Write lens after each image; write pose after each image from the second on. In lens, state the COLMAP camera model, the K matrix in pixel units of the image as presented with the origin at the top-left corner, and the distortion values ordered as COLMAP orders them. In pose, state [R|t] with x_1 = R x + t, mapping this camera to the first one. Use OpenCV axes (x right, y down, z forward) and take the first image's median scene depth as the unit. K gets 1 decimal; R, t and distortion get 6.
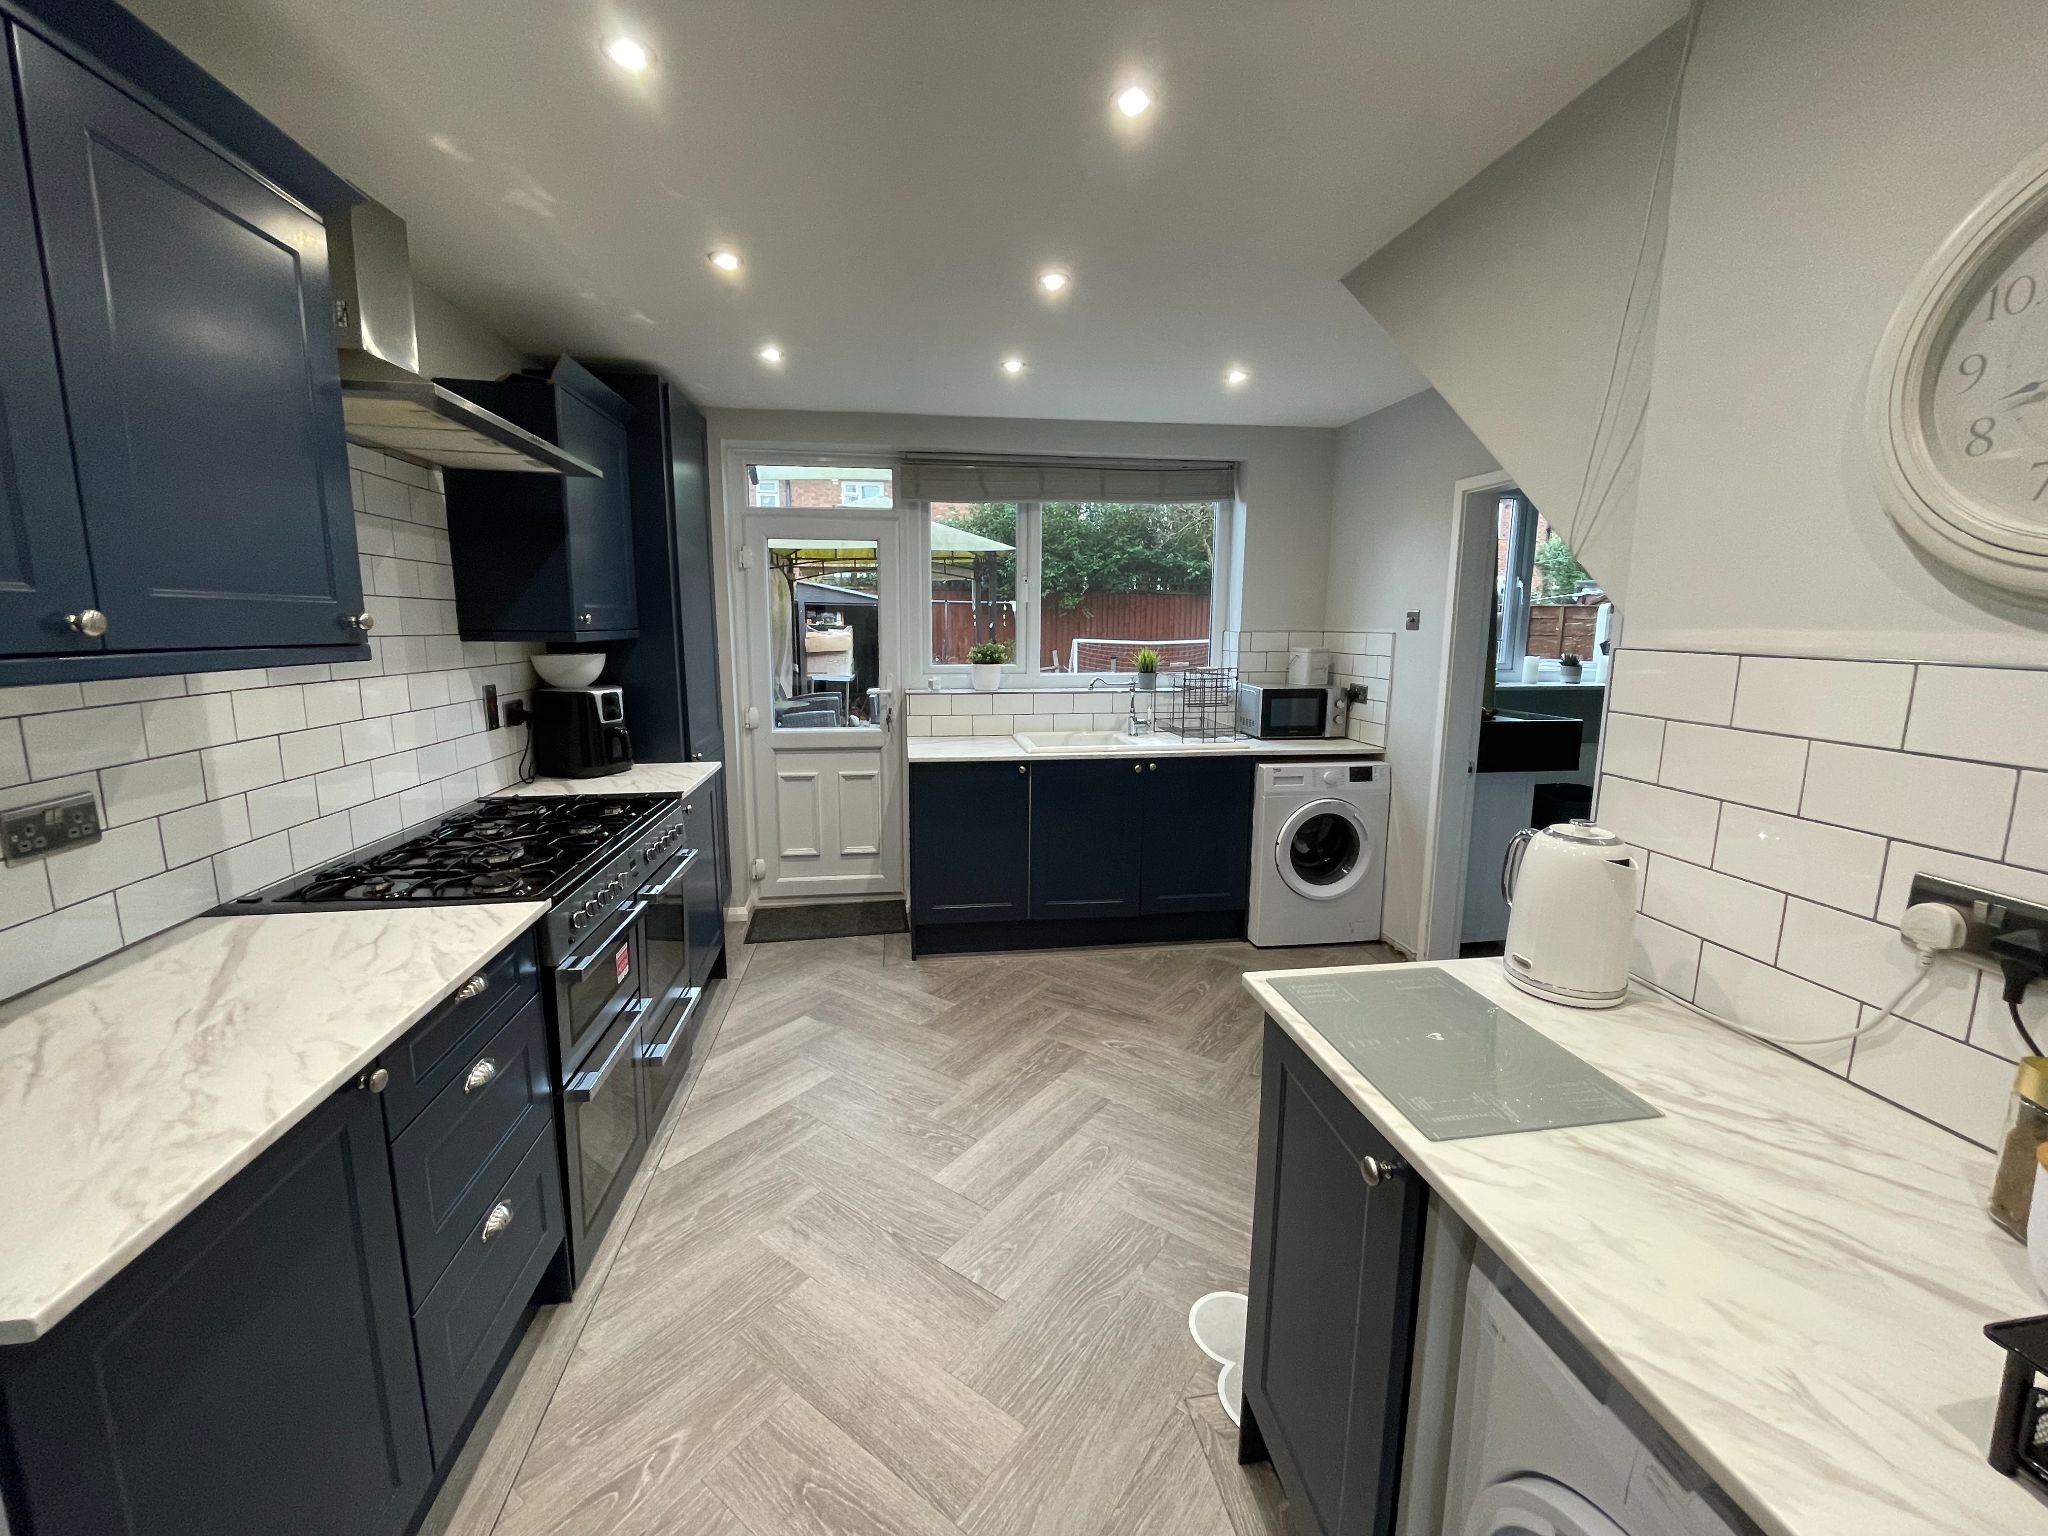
lens RADIAL K [[826.8, 0, 1023.0], [0, 826.8, 747.6], [0, 0, 1]] dist [-0.001465, -0.000147]
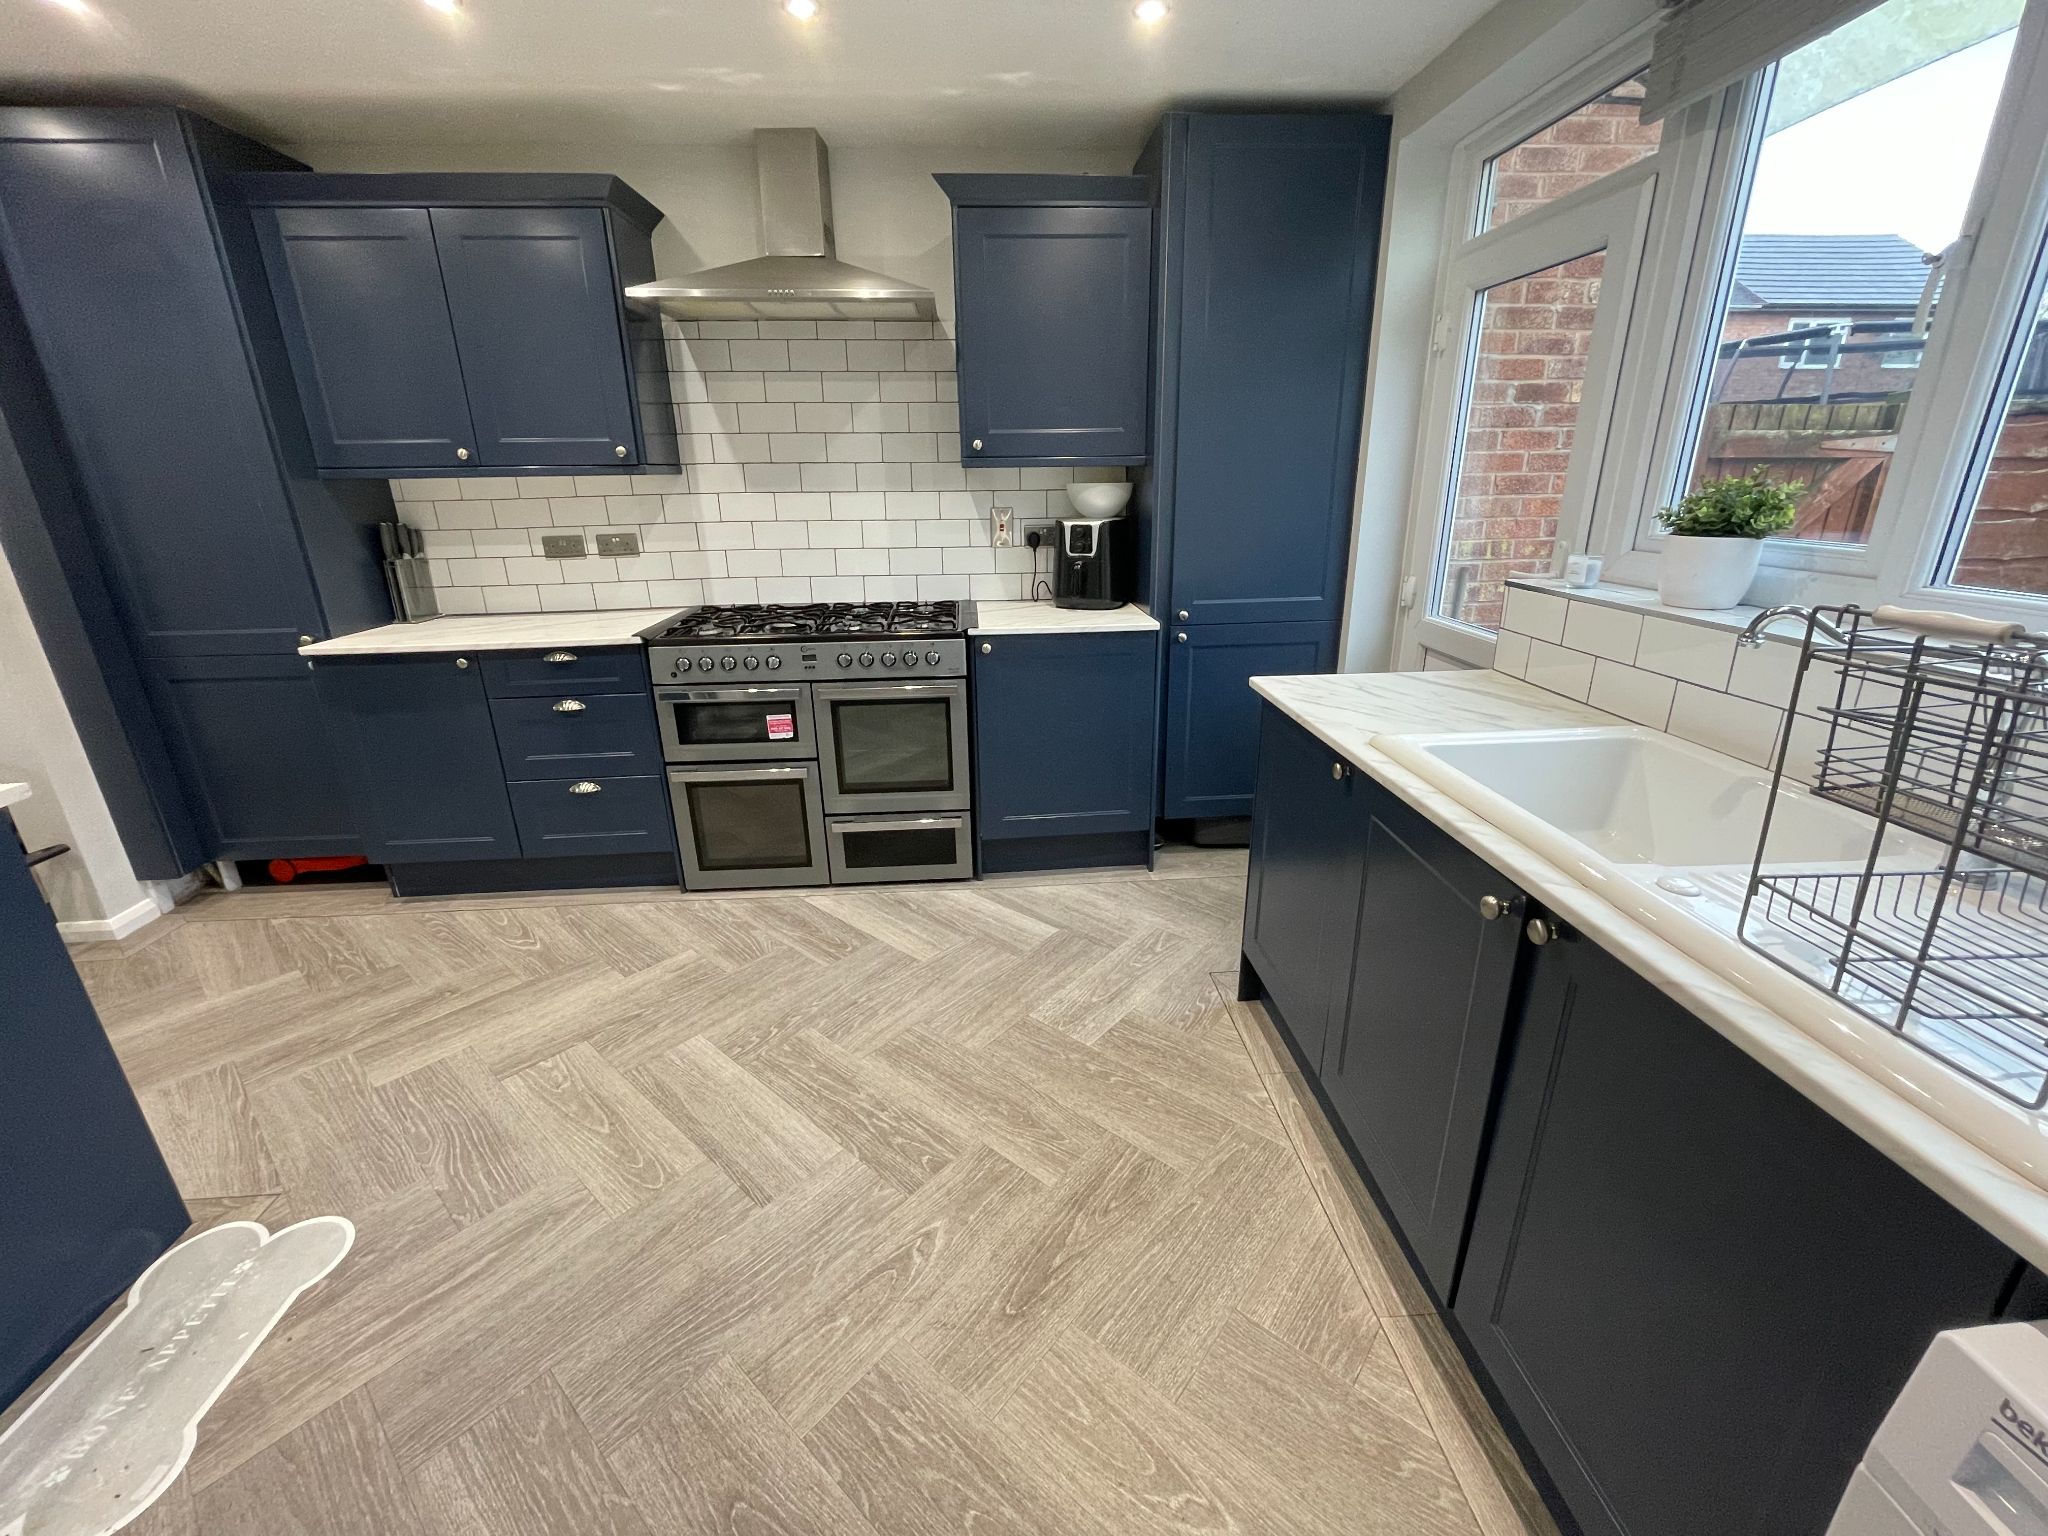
lens RADIAL K [[826.8, 0, 1023.0], [0, 826.8, 747.6], [0, 0, 1]] dist [-0.001465, -0.000147]
pose [[-0.077309, 0.313666, -0.946381, 0.692744], [-0.137672, 0.936770, 0.321727, -0.169553], [0.987456, 0.155163, -0.029237, 1.376134]]
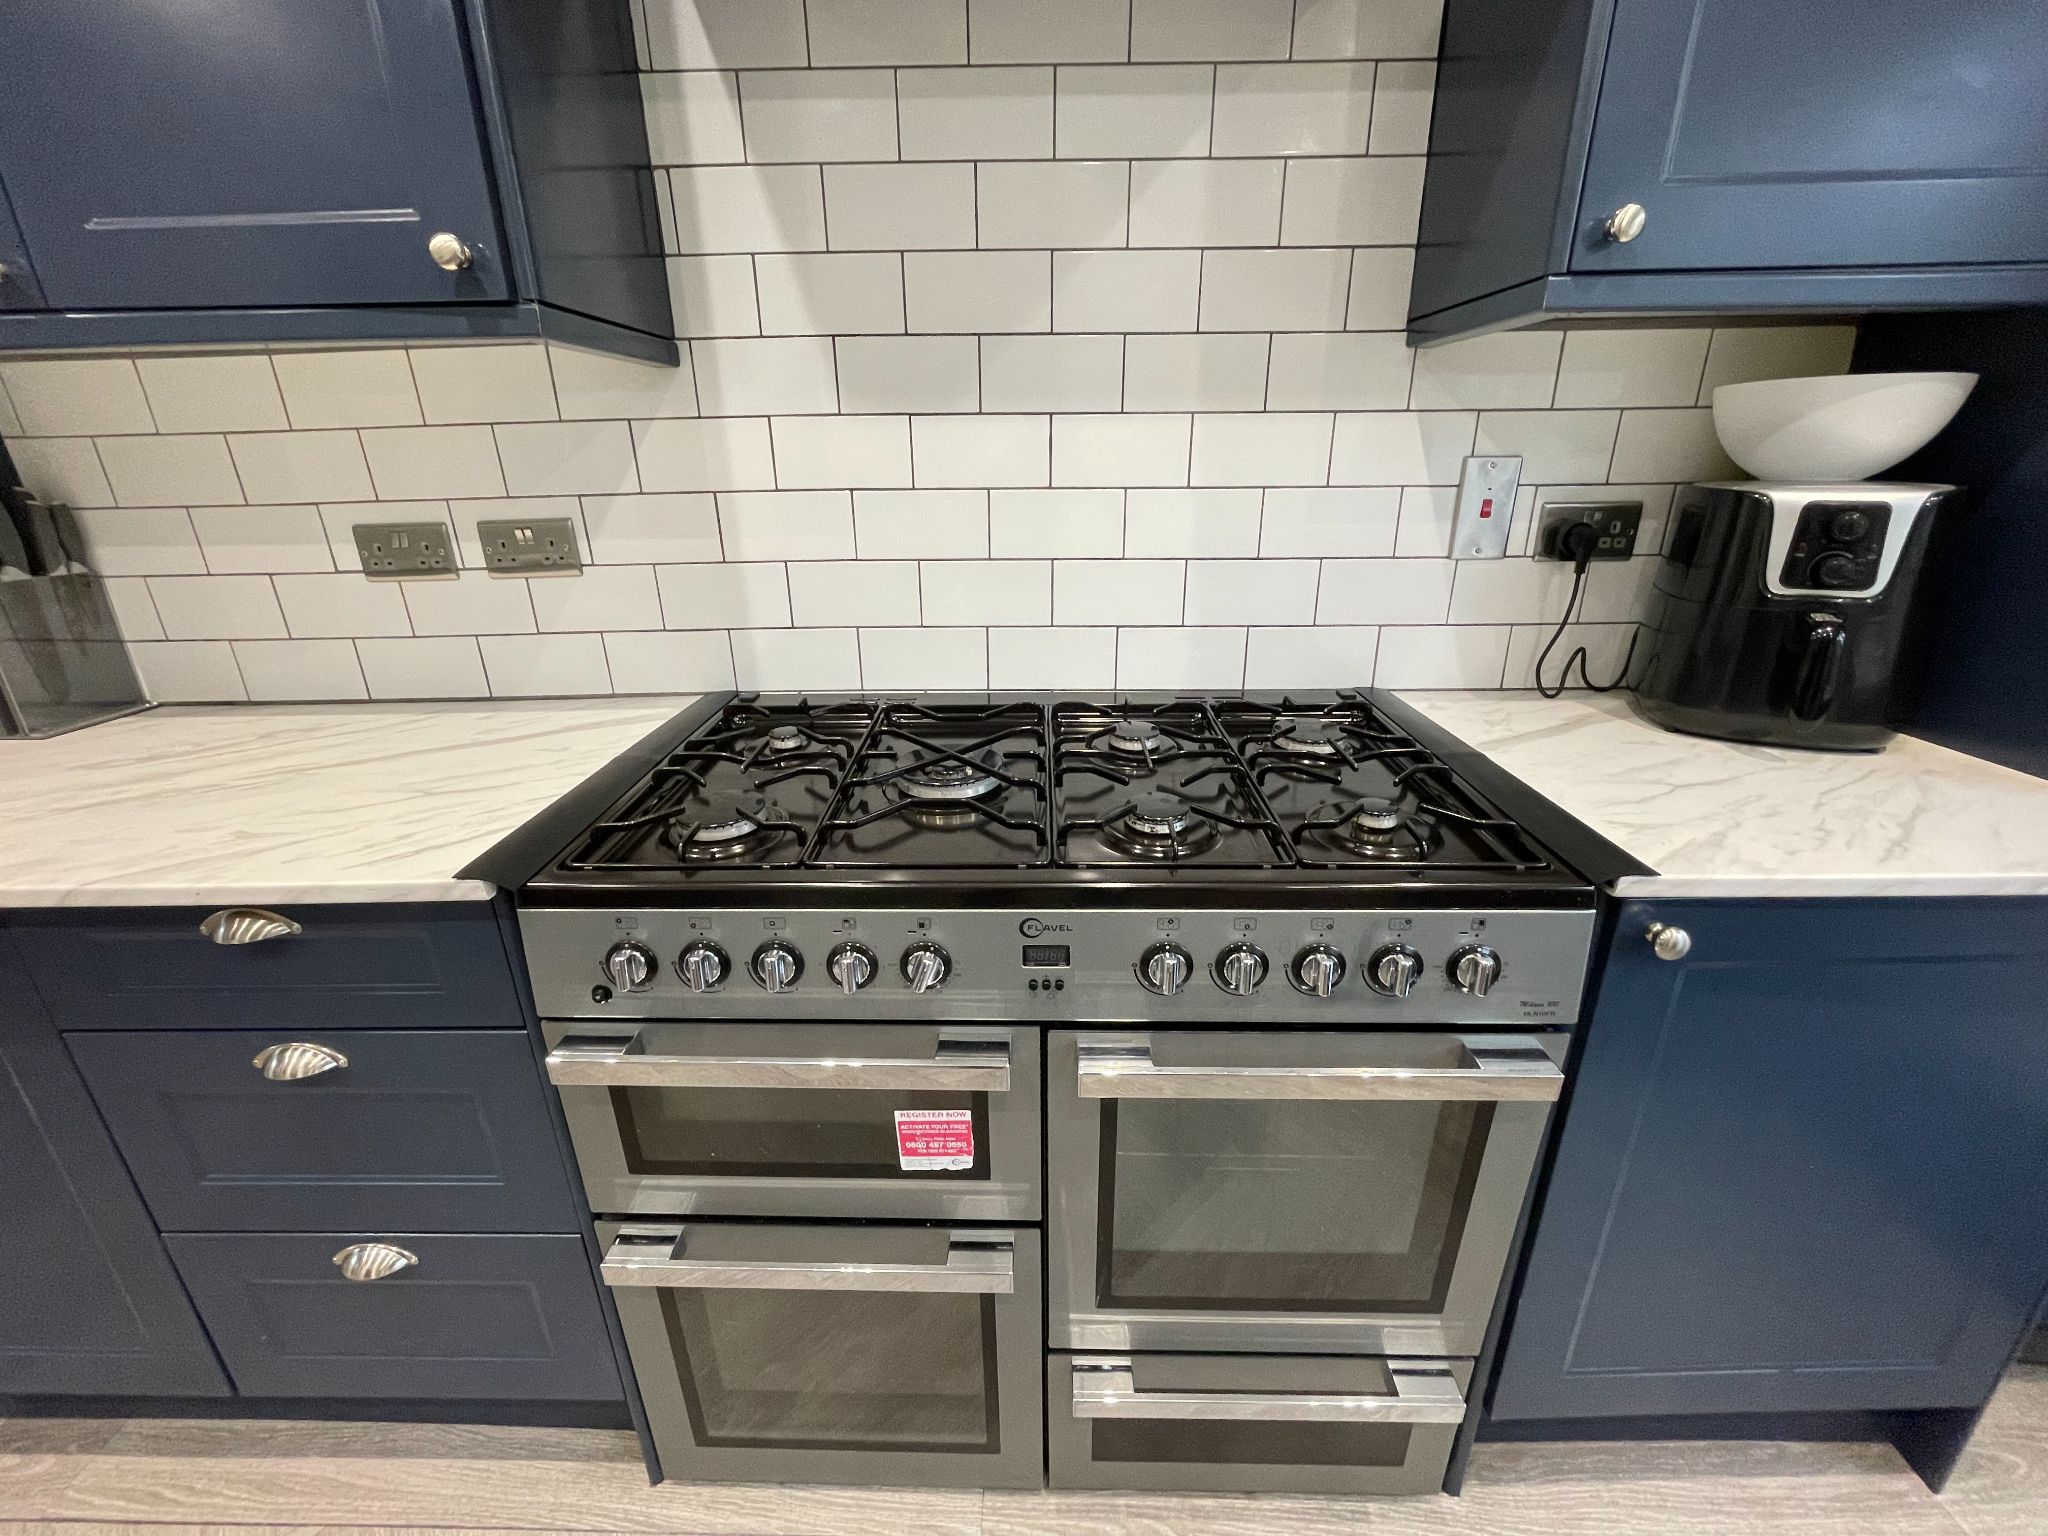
lens RADIAL K [[826.8, 0, 1023.0], [0, 826.8, 747.6], [0, 0, 1]] dist [-0.001465, -0.000147]
pose [[-0.165989, 0.337292, -0.926651, -0.174572], [-0.135220, 0.923025, 0.360194, -0.068668], [0.976813, 0.185090, -0.107603, 1.021256]]
